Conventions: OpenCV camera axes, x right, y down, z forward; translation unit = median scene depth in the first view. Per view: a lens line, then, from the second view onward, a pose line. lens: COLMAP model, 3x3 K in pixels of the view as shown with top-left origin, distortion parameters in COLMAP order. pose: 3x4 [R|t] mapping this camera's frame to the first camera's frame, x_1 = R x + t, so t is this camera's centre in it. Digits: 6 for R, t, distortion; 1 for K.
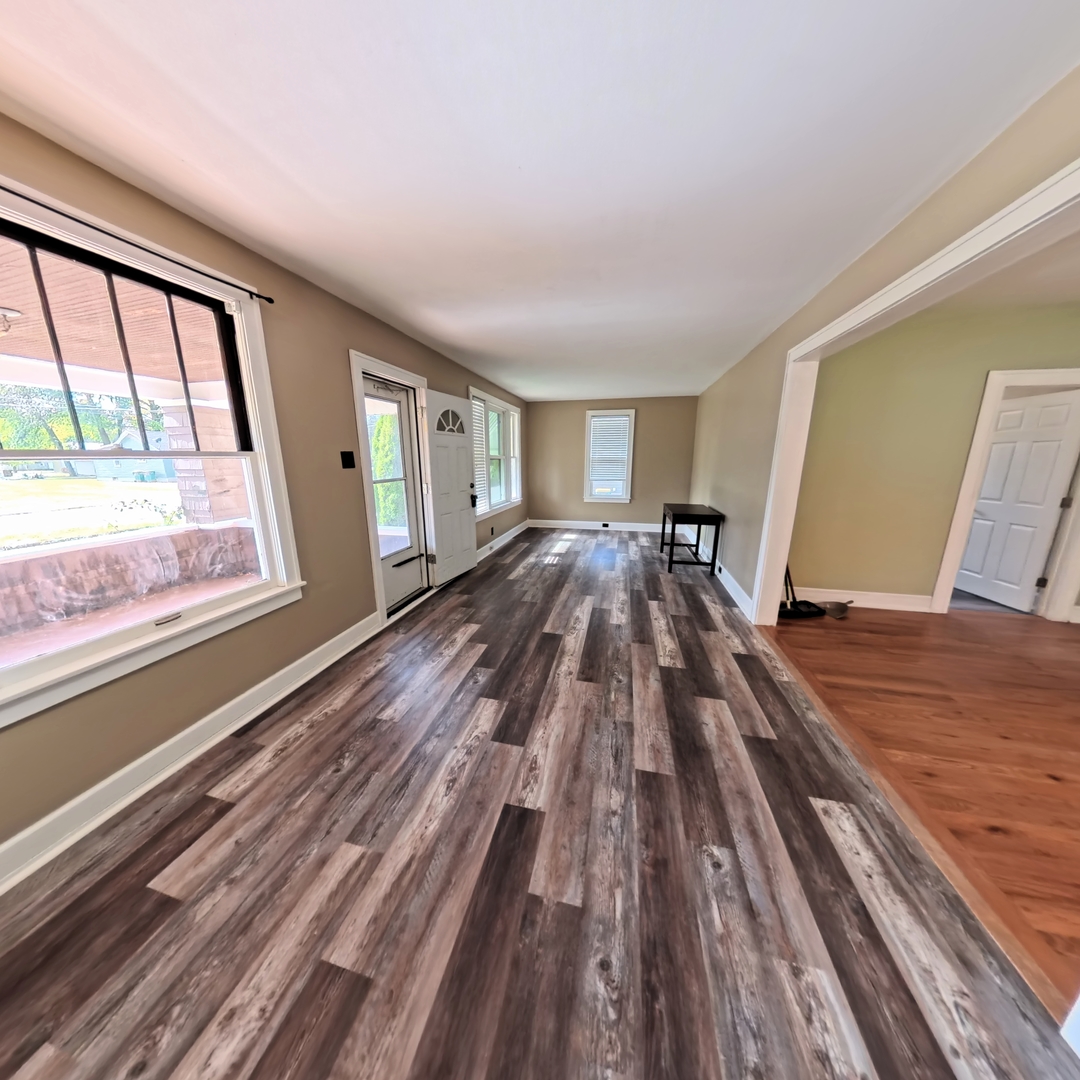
lens RADIAL K [[358.5, 0, 540.0], [0, 358.5, 540.0], [0, 0, 1]] dist [-0.012970, 0.000203]
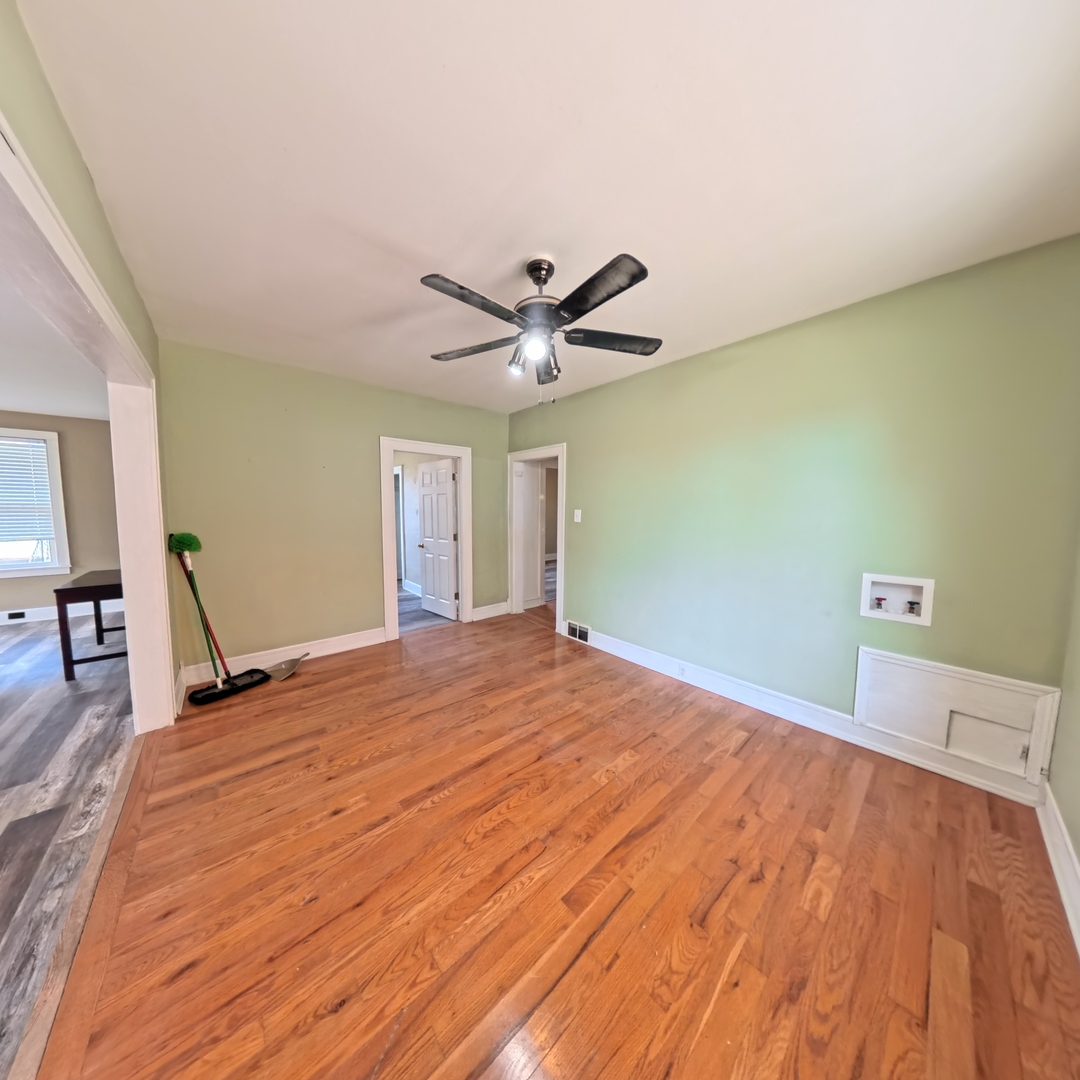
lens RADIAL K [[358.5, 0, 540.0], [0, 358.5, 540.0], [0, 0, 1]] dist [-0.012970, 0.000203]
pose [[0.580043, -0.065183, 0.811973, 0.704317], [0.172869, 0.983939, -0.044503, 0.034097], [-0.796031, 0.166179, 0.581995, -0.142343]]
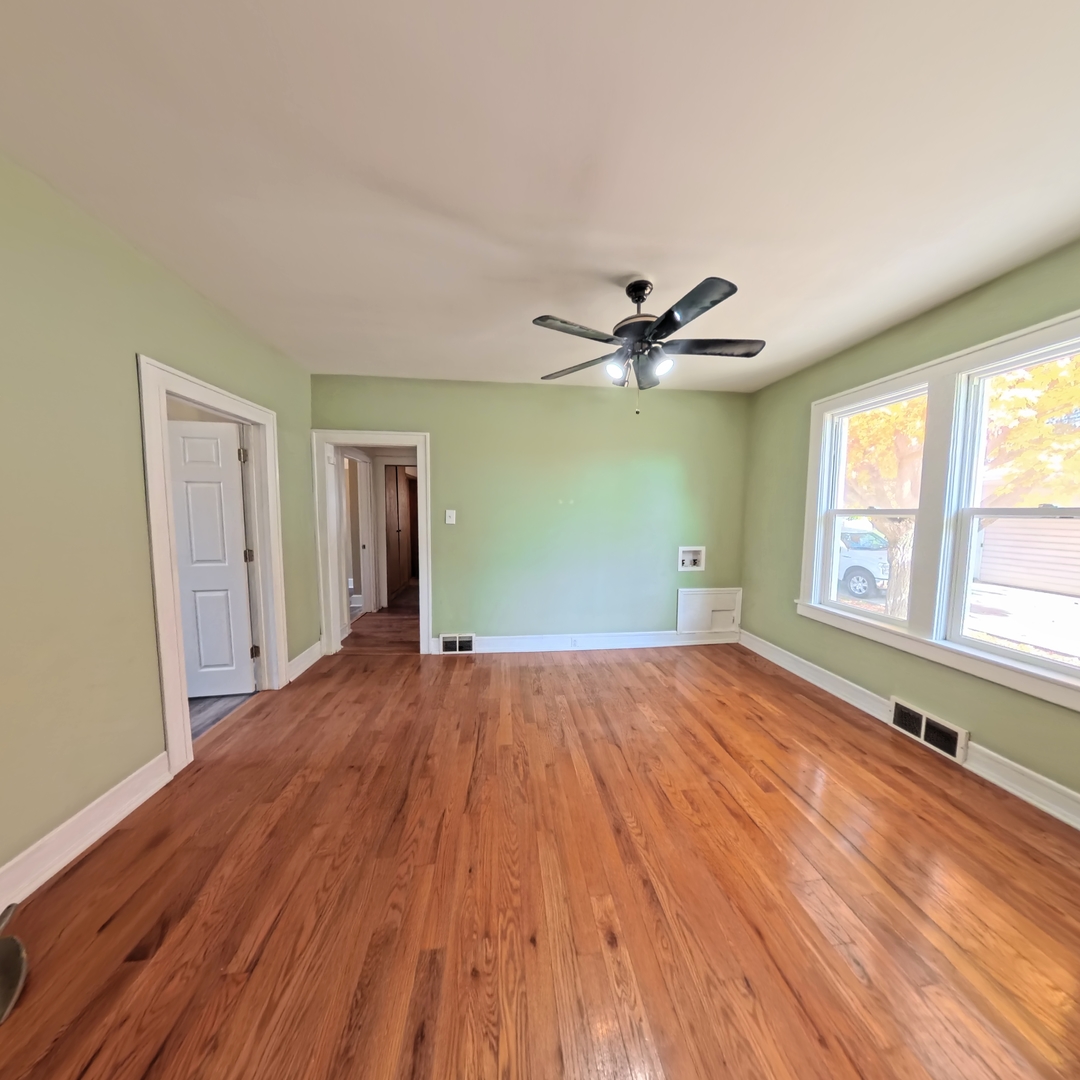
lens RADIAL K [[358.5, 0, 540.0], [0, 358.5, 540.0], [0, 0, 1]] dist [-0.012970, 0.000203]
pose [[-0.327553, -0.074649, 0.941879, 0.615808], [0.202427, 0.968182, 0.147131, -0.169351], [-0.922894, 0.238855, -0.302020, 0.786870]]
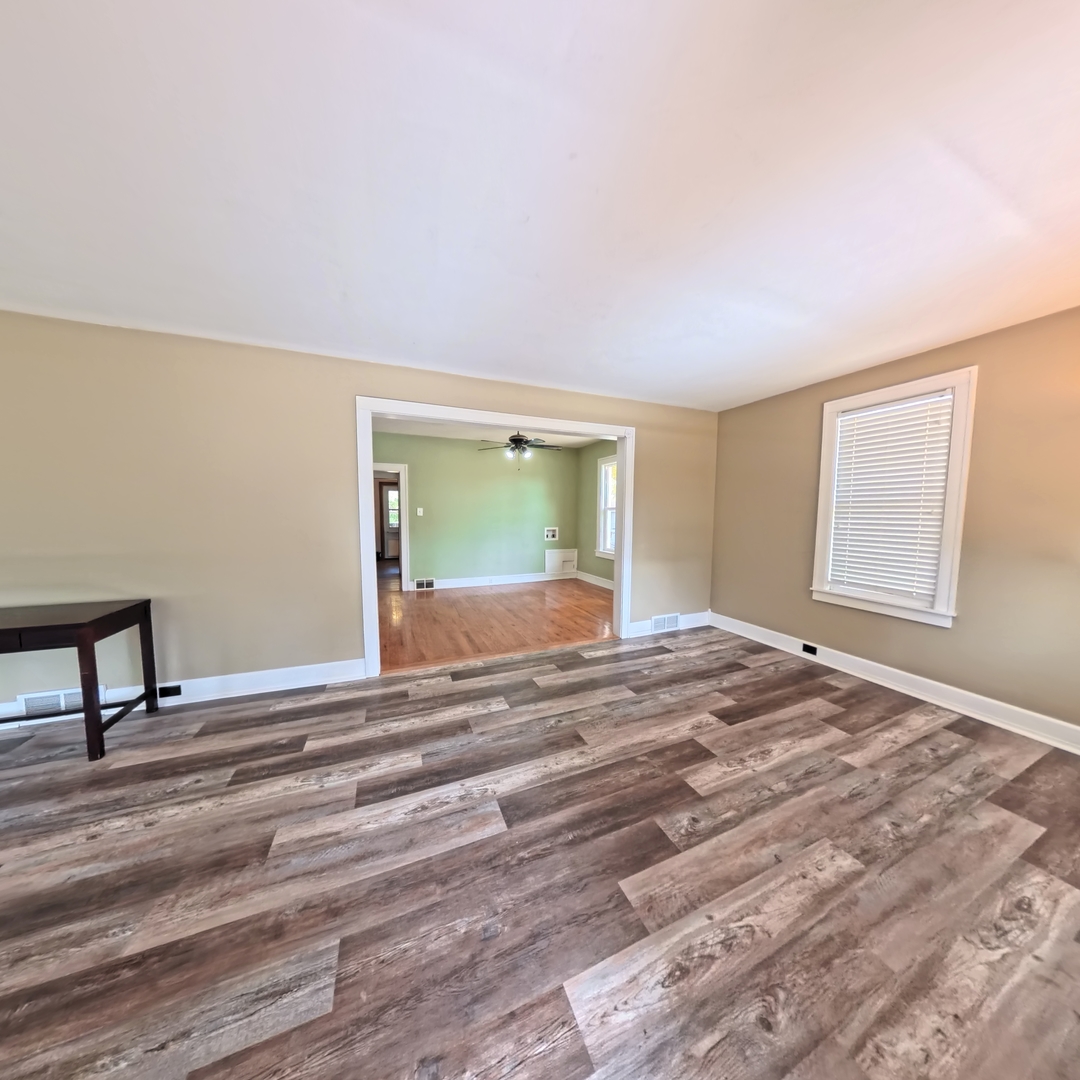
lens RADIAL K [[358.5, 0, 540.0], [0, 358.5, 540.0], [0, 0, 1]] dist [-0.012970, 0.000203]
pose [[-0.582060, -0.063939, 0.810628, -0.515795], [0.175874, 0.963407, 0.202273, -0.296226], [-0.793898, 0.260304, -0.549515, 1.457069]]
